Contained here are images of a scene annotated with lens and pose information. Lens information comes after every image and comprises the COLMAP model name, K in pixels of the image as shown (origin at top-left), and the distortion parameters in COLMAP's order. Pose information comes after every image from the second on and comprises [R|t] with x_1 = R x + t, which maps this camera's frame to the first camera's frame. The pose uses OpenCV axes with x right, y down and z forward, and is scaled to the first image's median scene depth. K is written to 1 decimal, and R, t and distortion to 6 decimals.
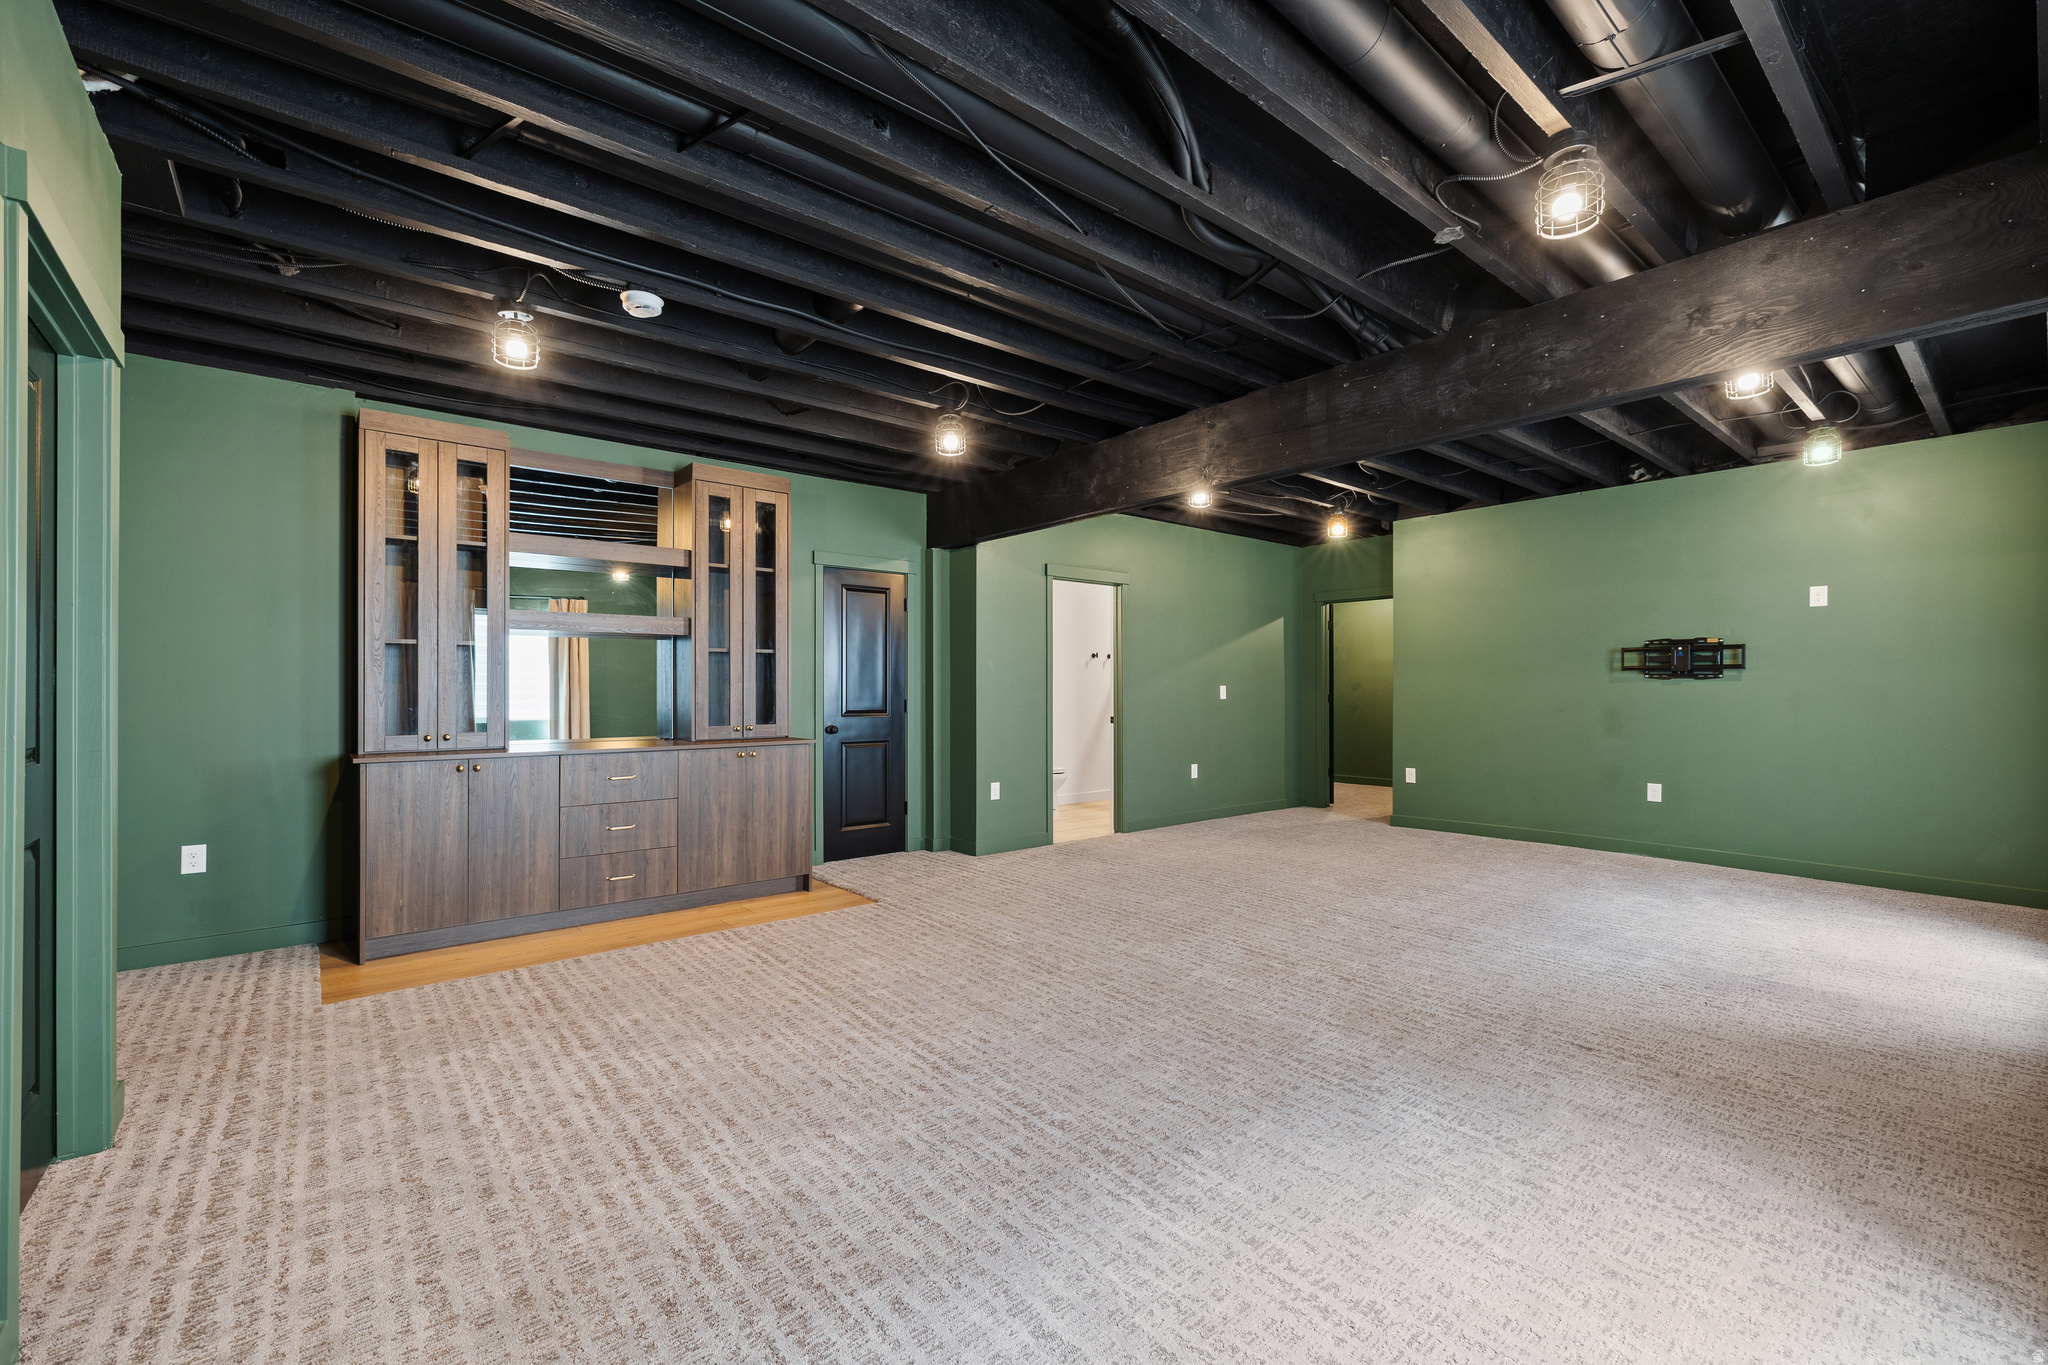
lens RADIAL K [[862.5, 0, 1025.9], [0, 862.5, 689.6], [0, 0, 1]] dist [0.003326, 0.000199]
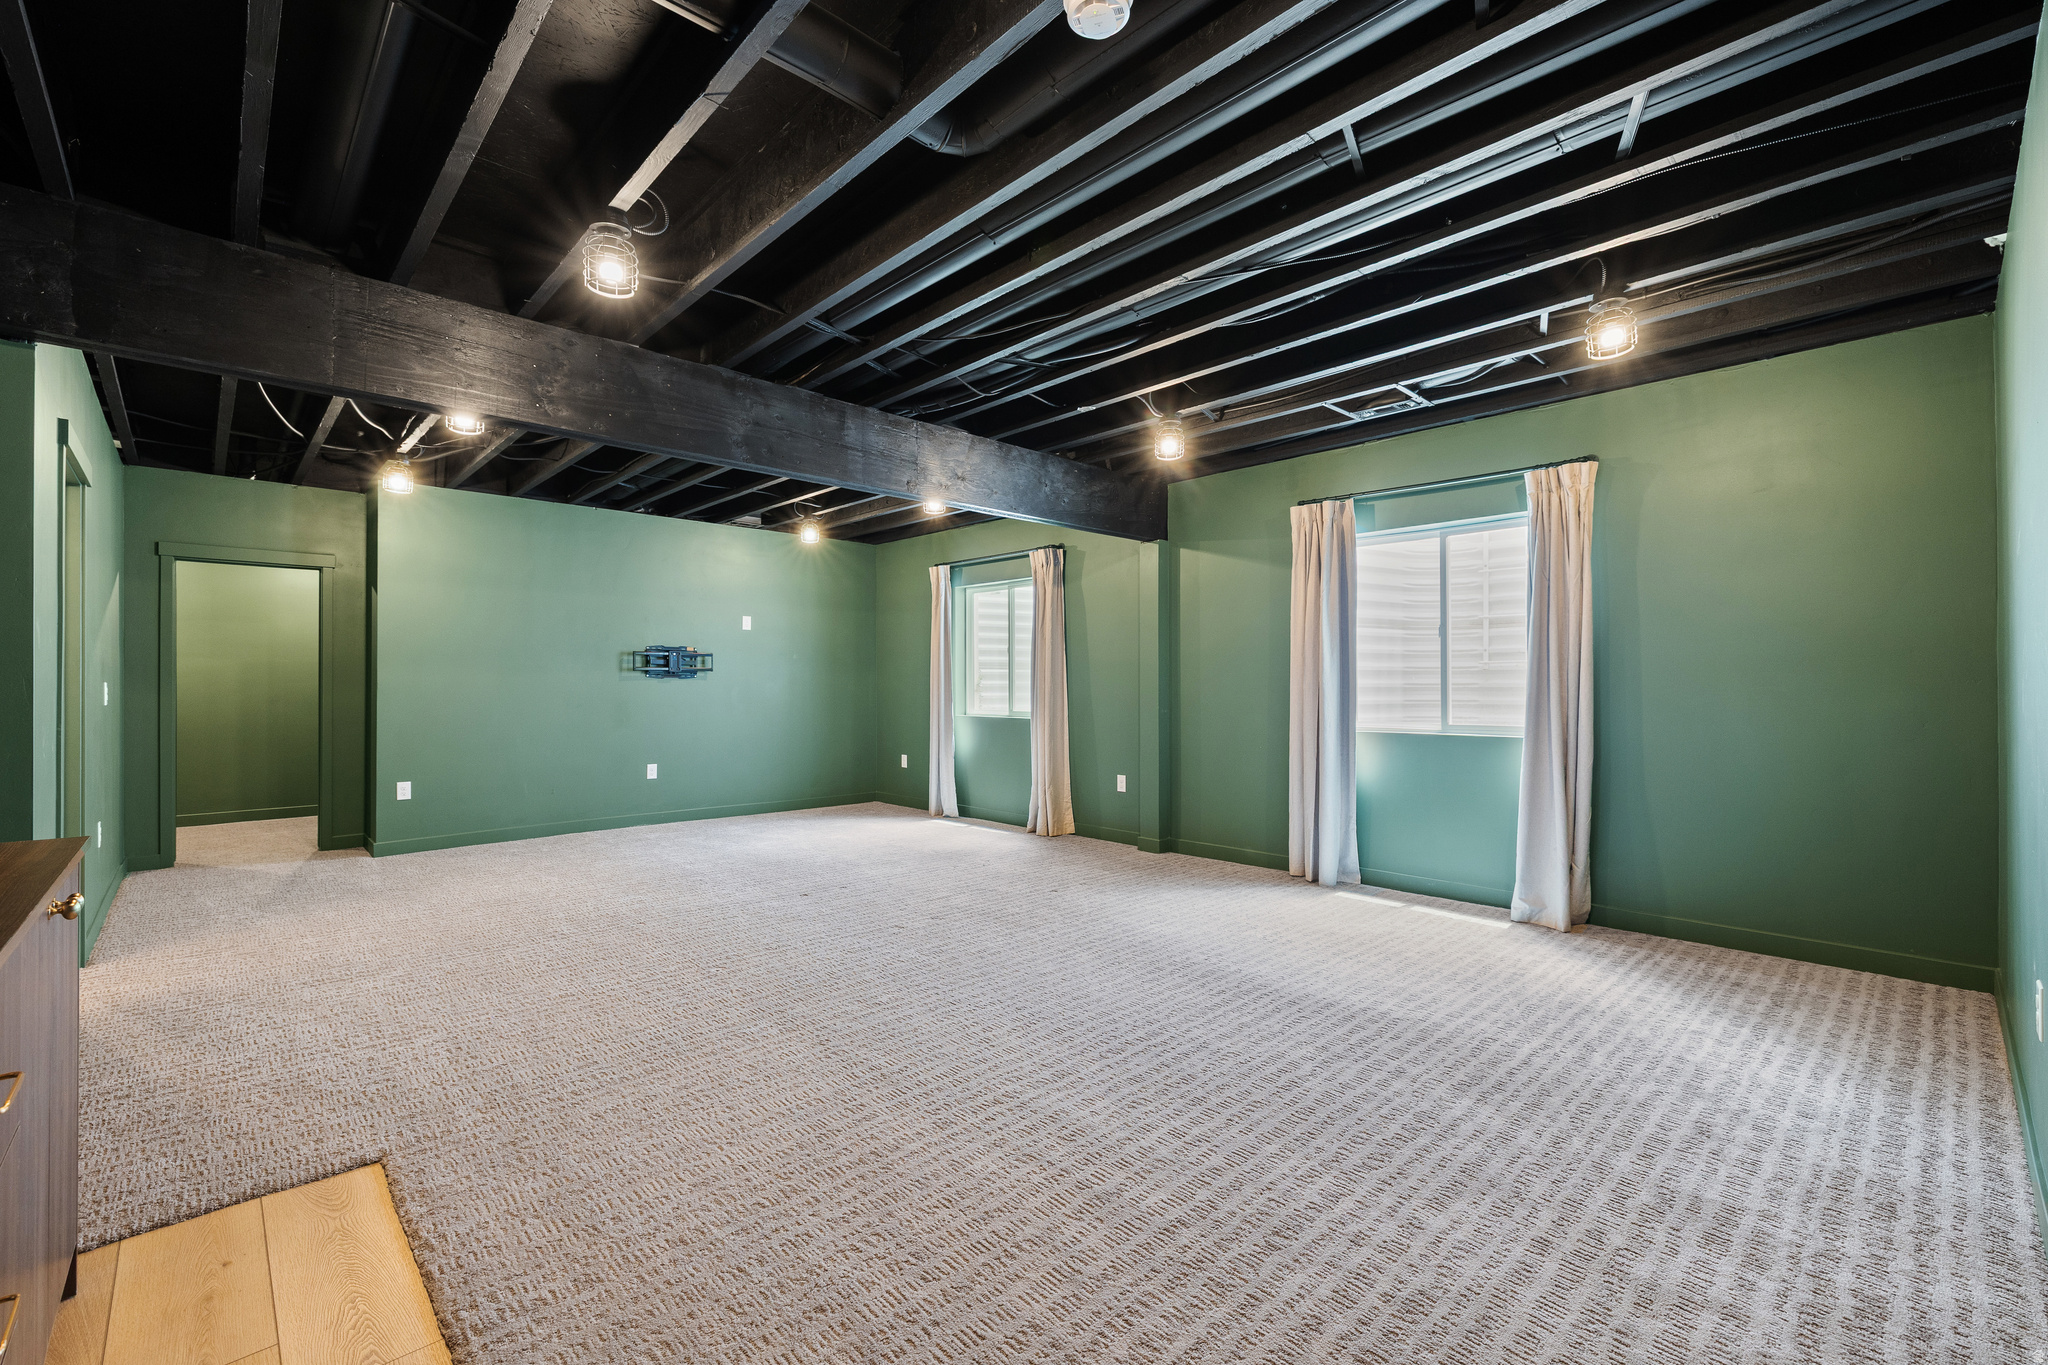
lens RADIAL K [[859.0, 0, 1024.0], [0, 859.0, 682.5], [0, 0, 1]] dist [0.012429, 0.000140]
pose [[0.087600, -0.010177, -0.996104, 0.224073], [-0.001849, 0.999944, -0.010378, 0.001589], [0.996154, 0.002751, 0.087577, 0.178895]]
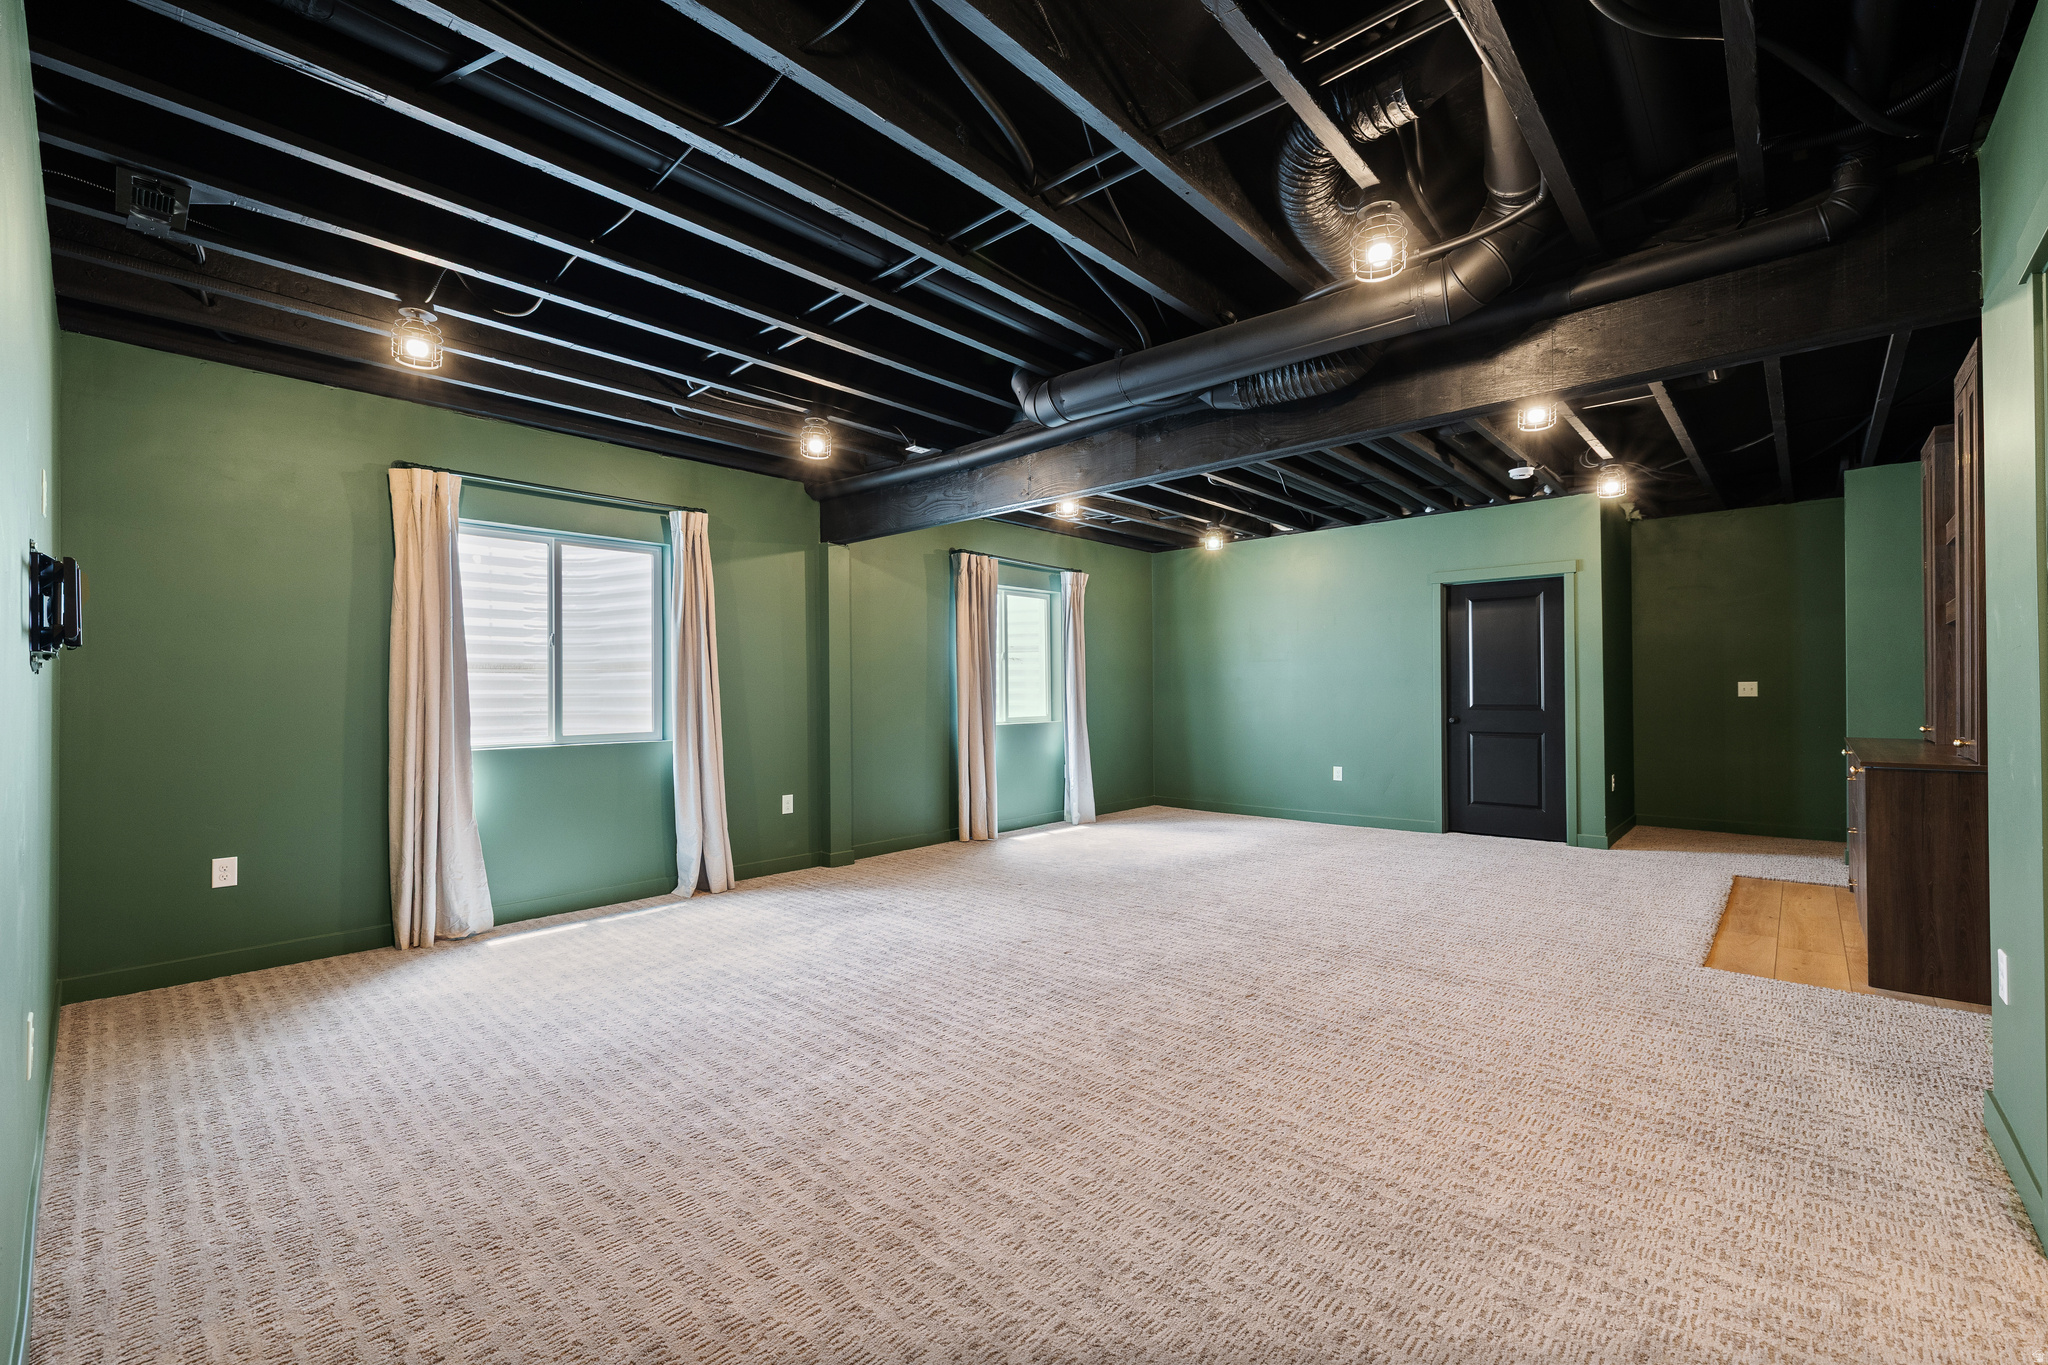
lens RADIAL K [[863.8, 0, 1023.6], [0, 863.8, 676.9], [0, 0, 1]] dist [0.000873, 0.000065]
pose [[0.986123, -0.013485, 0.165470, -0.058219], [0.016491, 0.999723, -0.016810, -0.000181], [-0.165197, 0.019305, 0.986072, -0.047249]]
